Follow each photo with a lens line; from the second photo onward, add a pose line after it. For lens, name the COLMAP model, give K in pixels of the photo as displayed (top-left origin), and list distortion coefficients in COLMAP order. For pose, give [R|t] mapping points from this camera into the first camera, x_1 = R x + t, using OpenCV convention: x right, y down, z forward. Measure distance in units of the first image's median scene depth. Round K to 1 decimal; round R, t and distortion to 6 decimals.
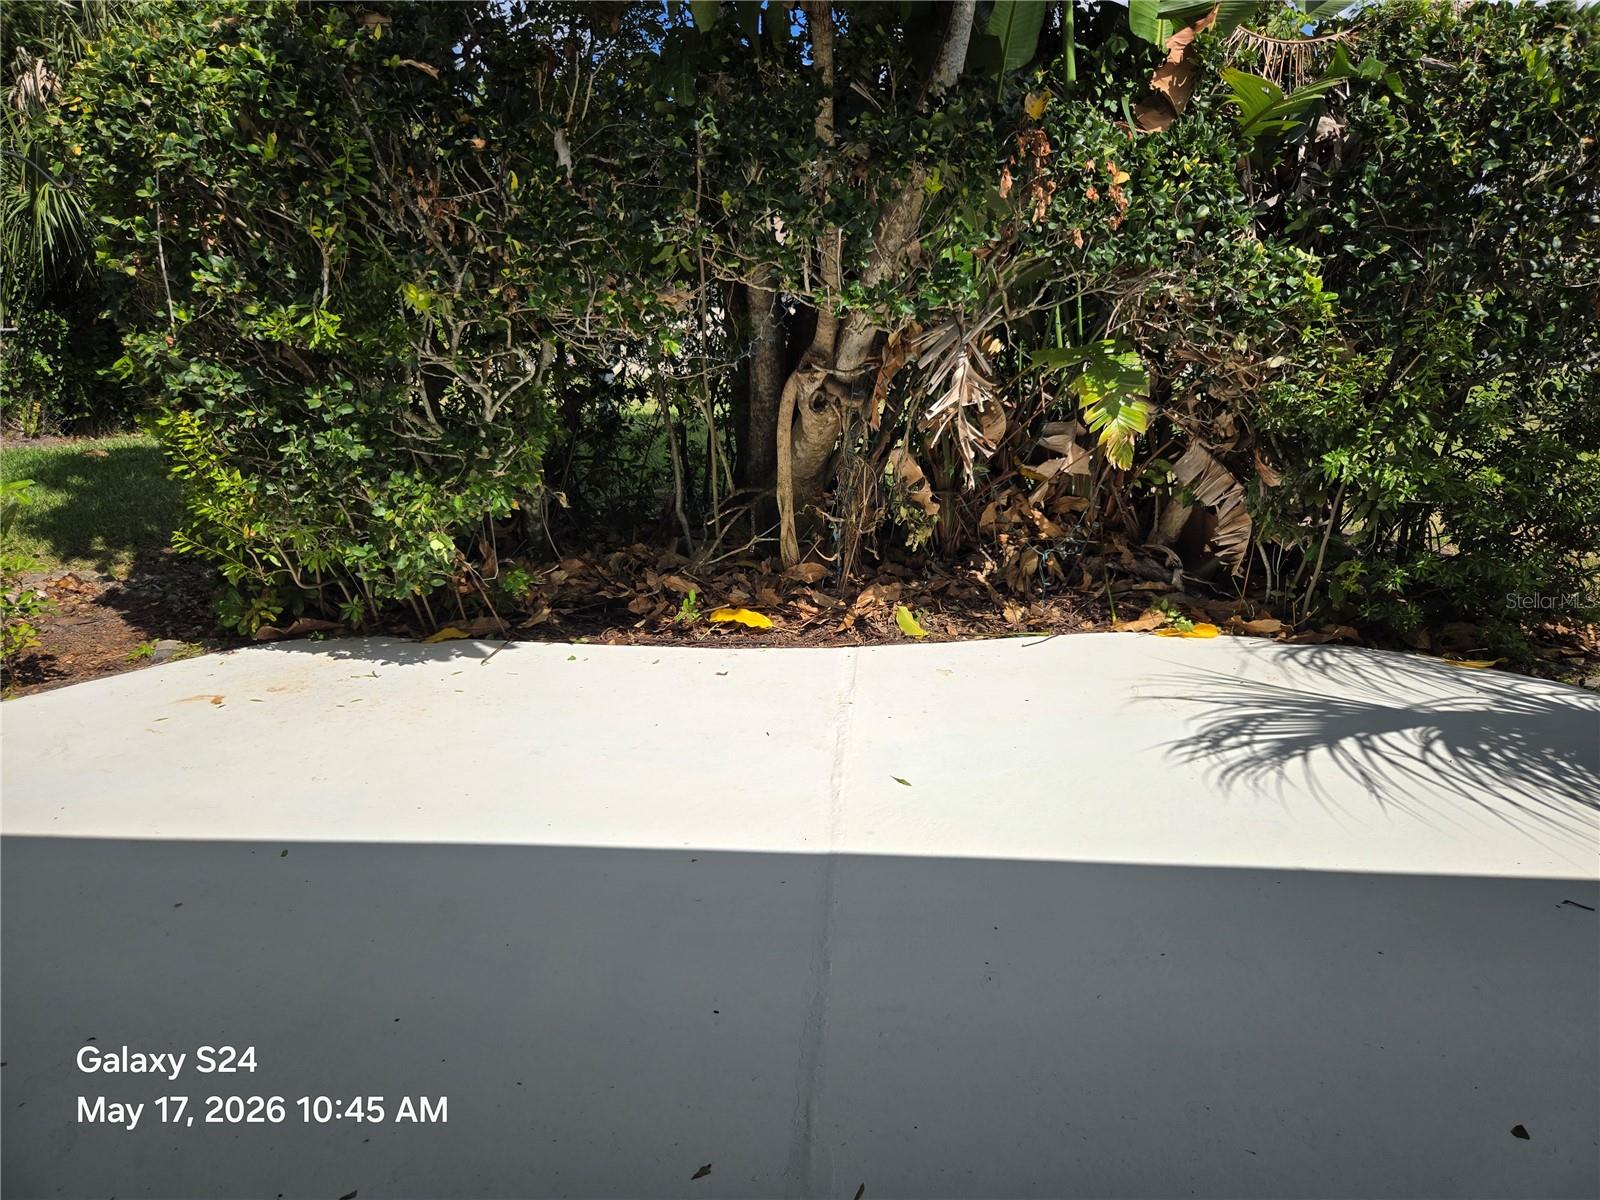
lens RADIAL K [[1080.8, 0, 802.7], [0, 1080.8, 588.9], [0, 0, 1]] dist [0.061868, -0.050148]
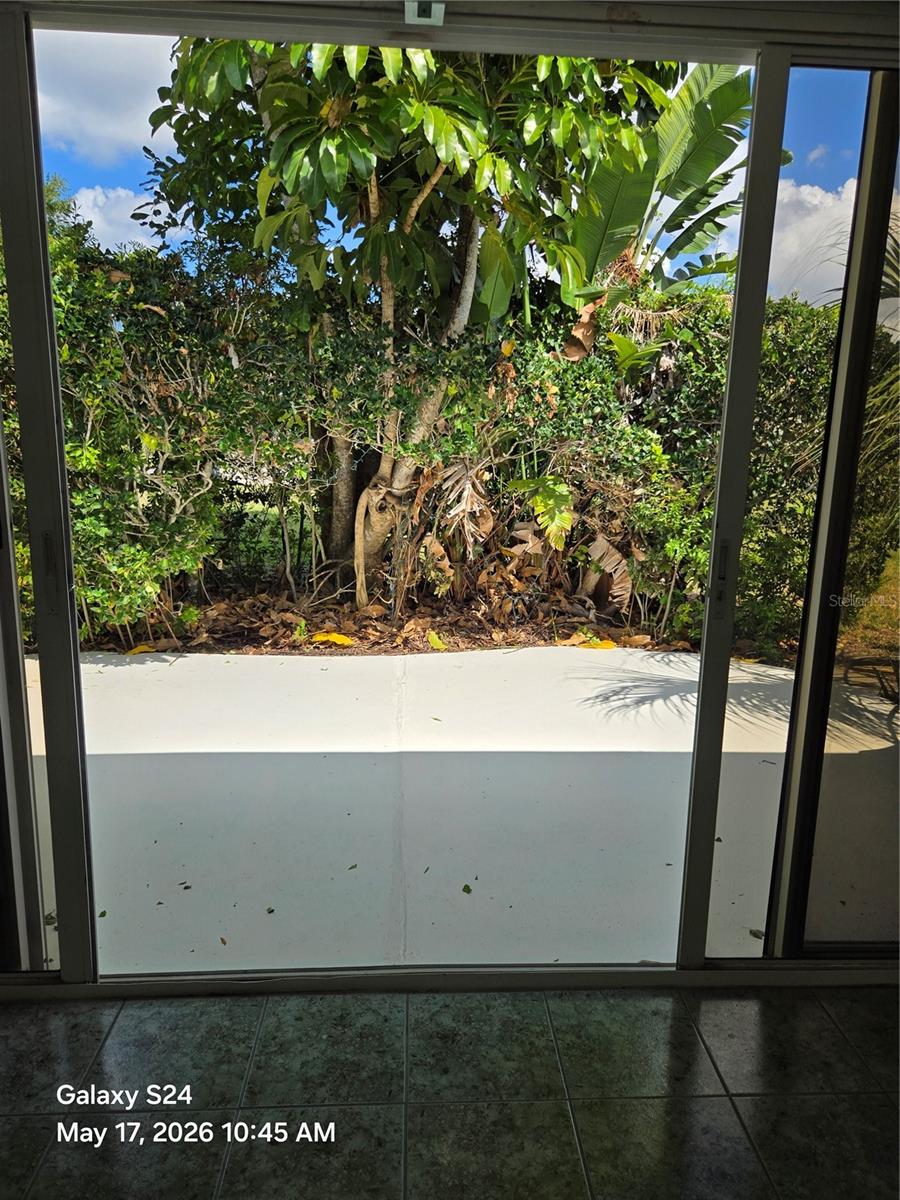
lens RADIAL K [[810.6, 0, 454.0], [0, 810.6, 600.7], [0, 0, 1]] dist [0.061868, -0.050148]
pose [[0.990753, 0.005717, 0.135555, -0.048475], [0.001662, 0.998525, -0.054264, 0.042401], [-0.135665, 0.053987, 0.989283, -0.263958]]
